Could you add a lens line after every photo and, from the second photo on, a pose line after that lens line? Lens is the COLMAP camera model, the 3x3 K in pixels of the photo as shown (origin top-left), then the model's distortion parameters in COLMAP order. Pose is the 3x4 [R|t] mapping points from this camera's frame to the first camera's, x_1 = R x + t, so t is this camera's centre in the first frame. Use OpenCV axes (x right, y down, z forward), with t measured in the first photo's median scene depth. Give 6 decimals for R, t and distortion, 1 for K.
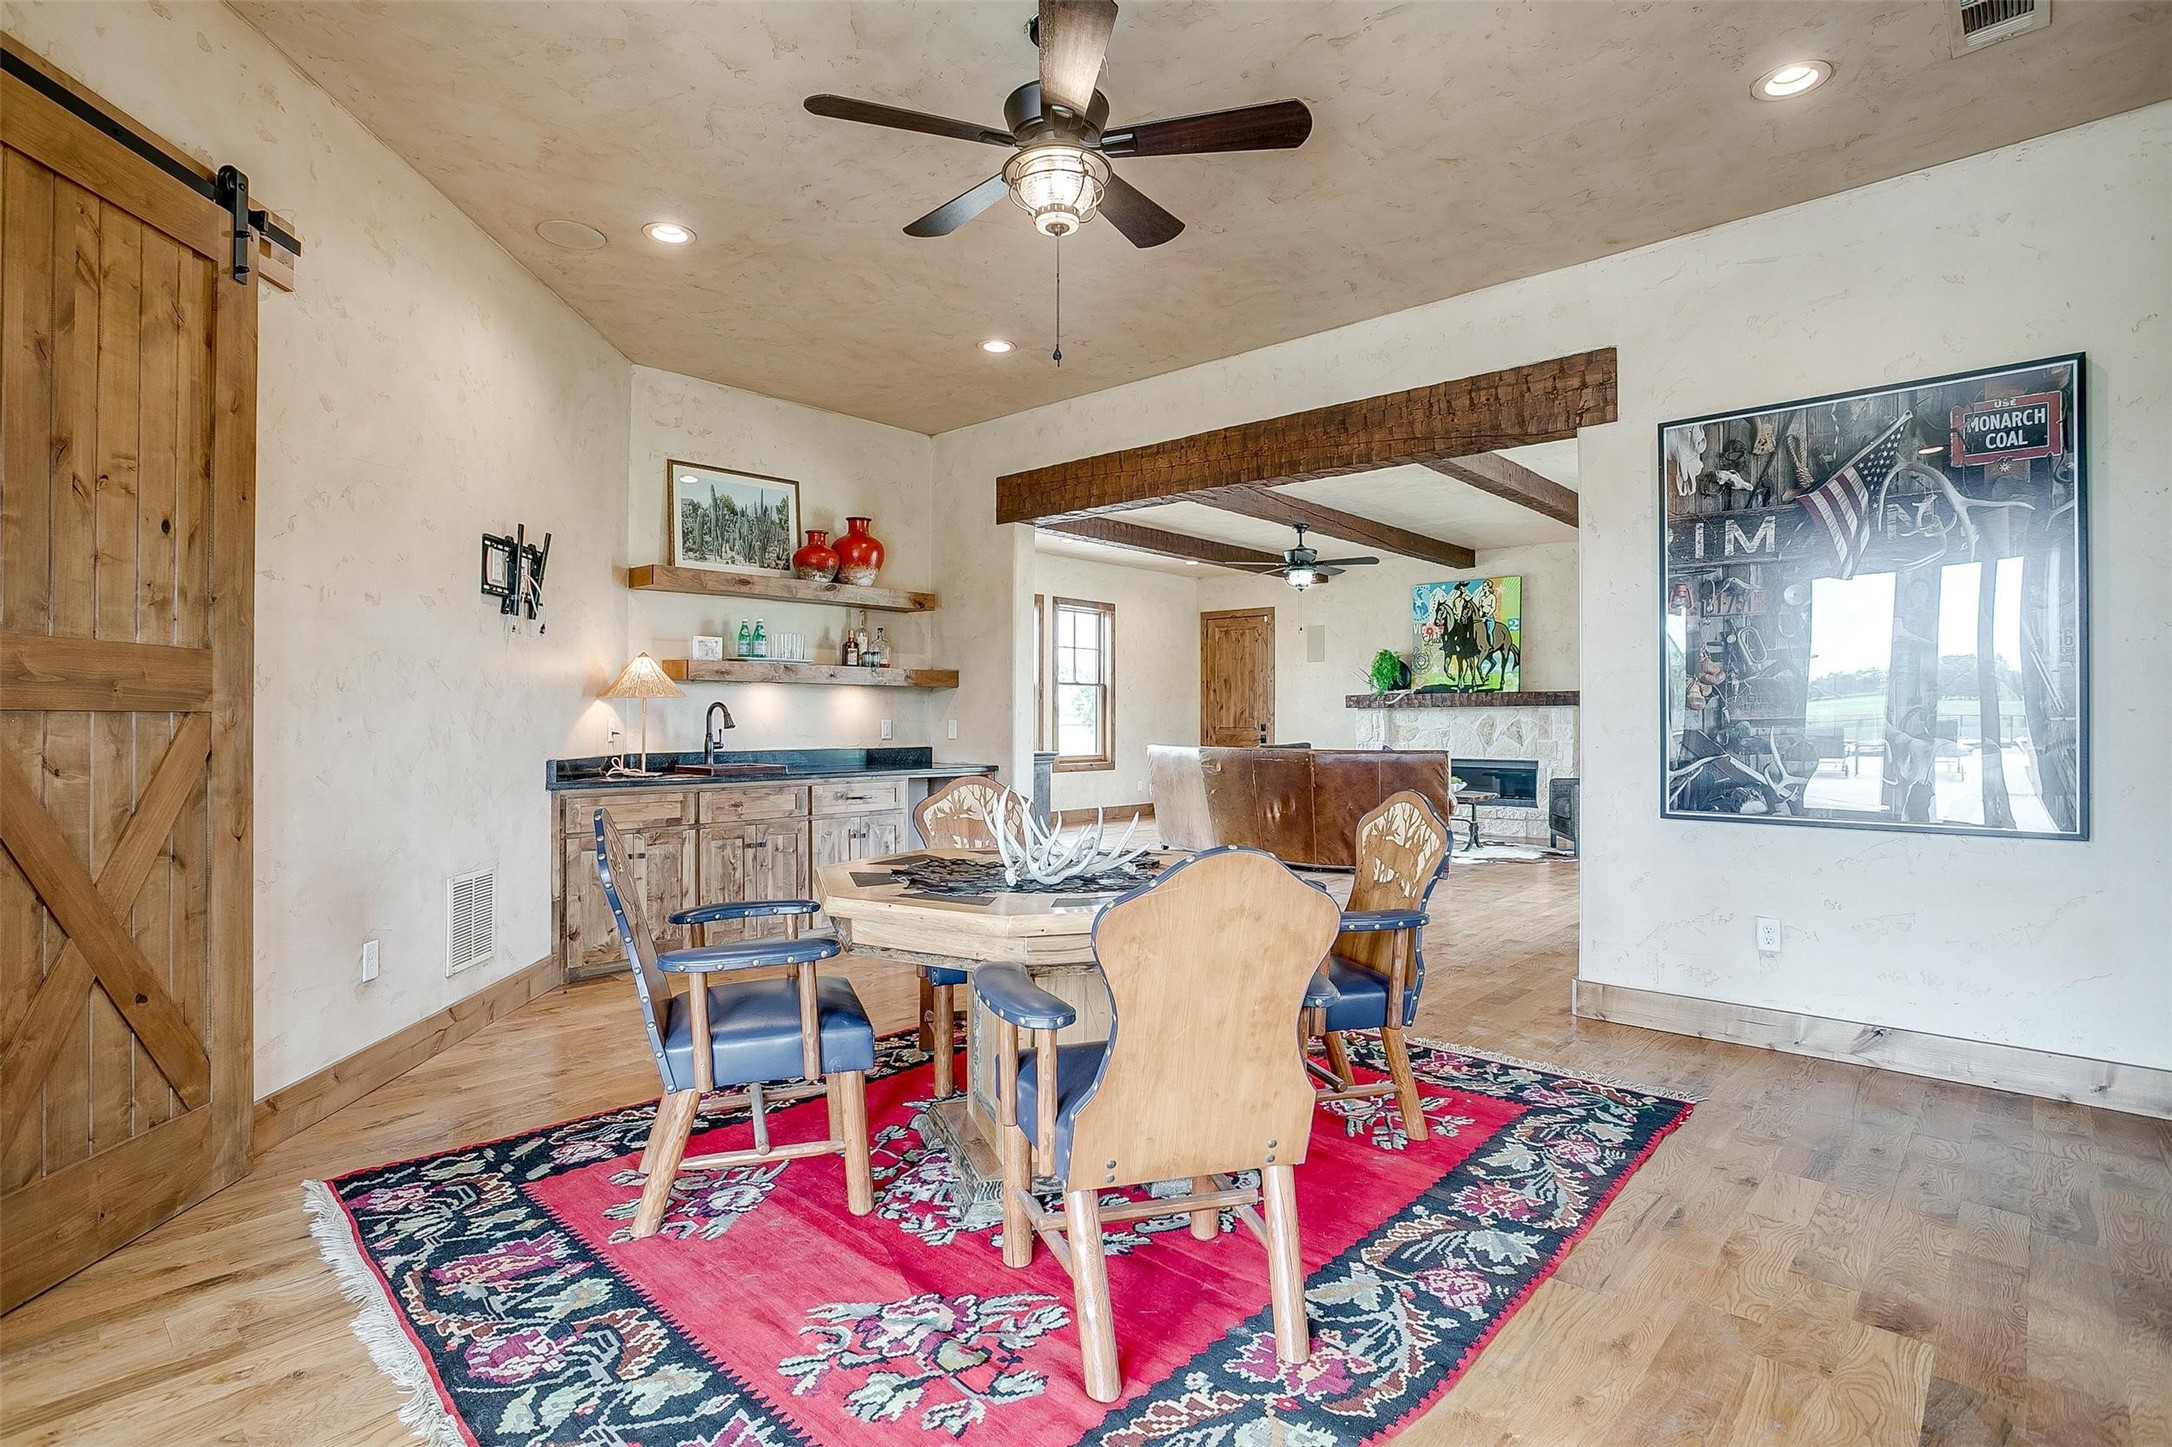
lens RADIAL K [[1082.7, 0, 1079.6], [0, 1082.7, 717.6], [0, 0, 1]] dist [-0.003774, 0.000144]
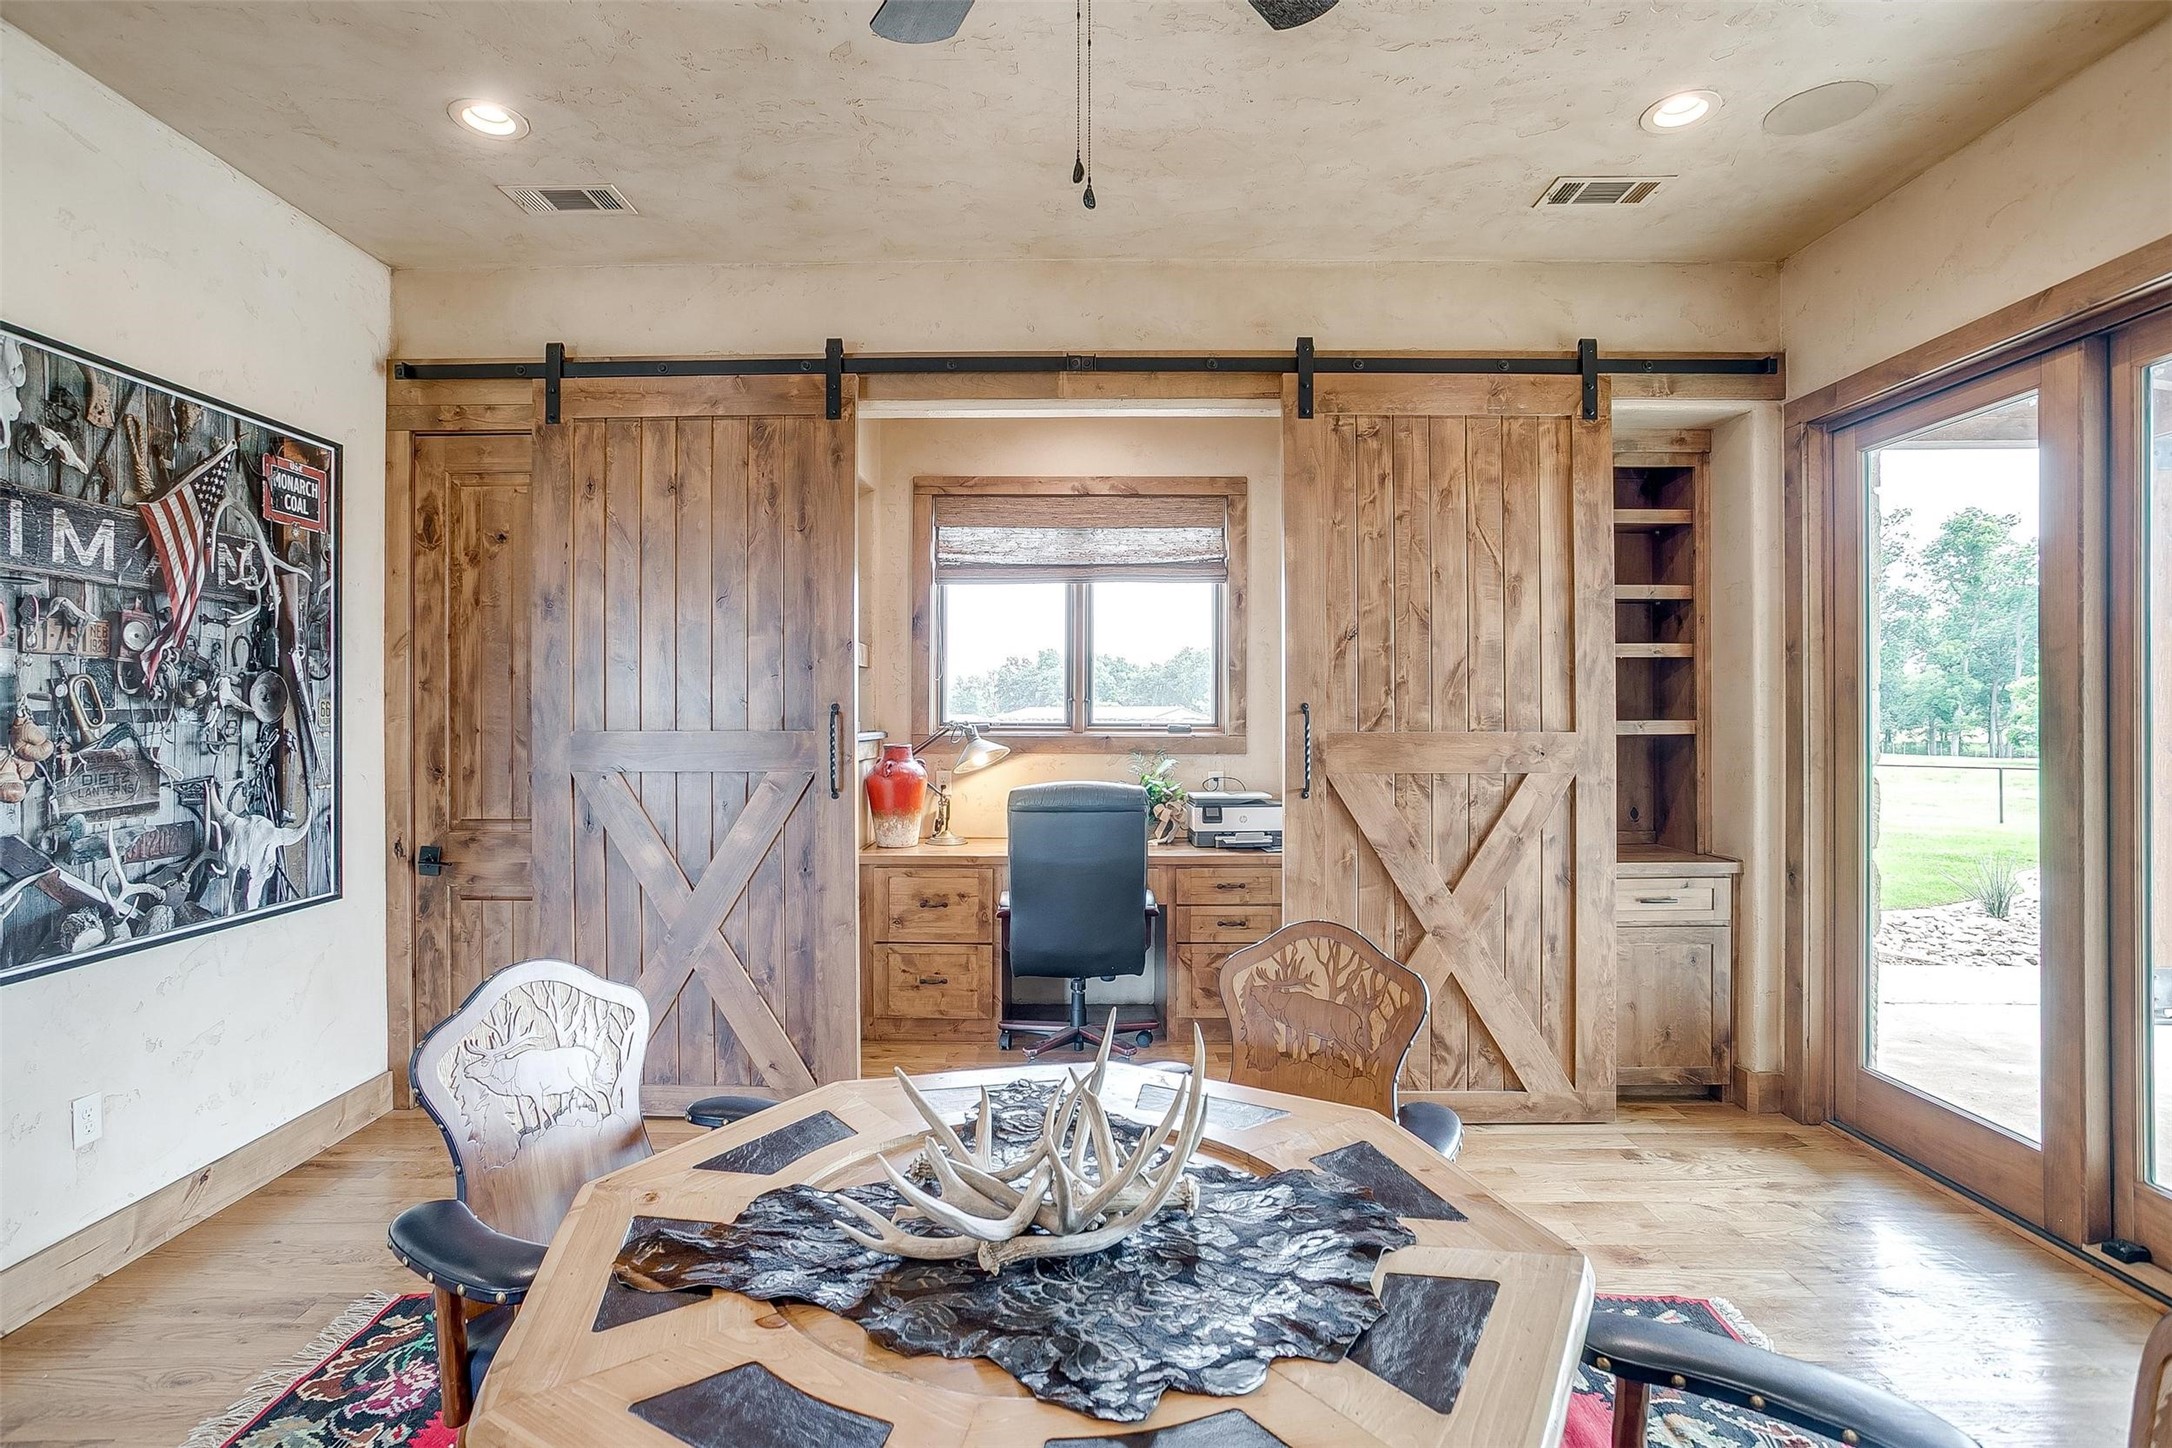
lens RADIAL K [[1070.1, 0, 1076.0], [0, 1070.1, 718.7], [0, 0, 1]] dist [-0.019792, 0.010090]
pose [[-0.675154, -0.006379, 0.737649, -0.294769], [-0.005932, 0.999977, 0.003218, -0.063139], [-0.737653, -0.002203, -0.675177, 1.006027]]
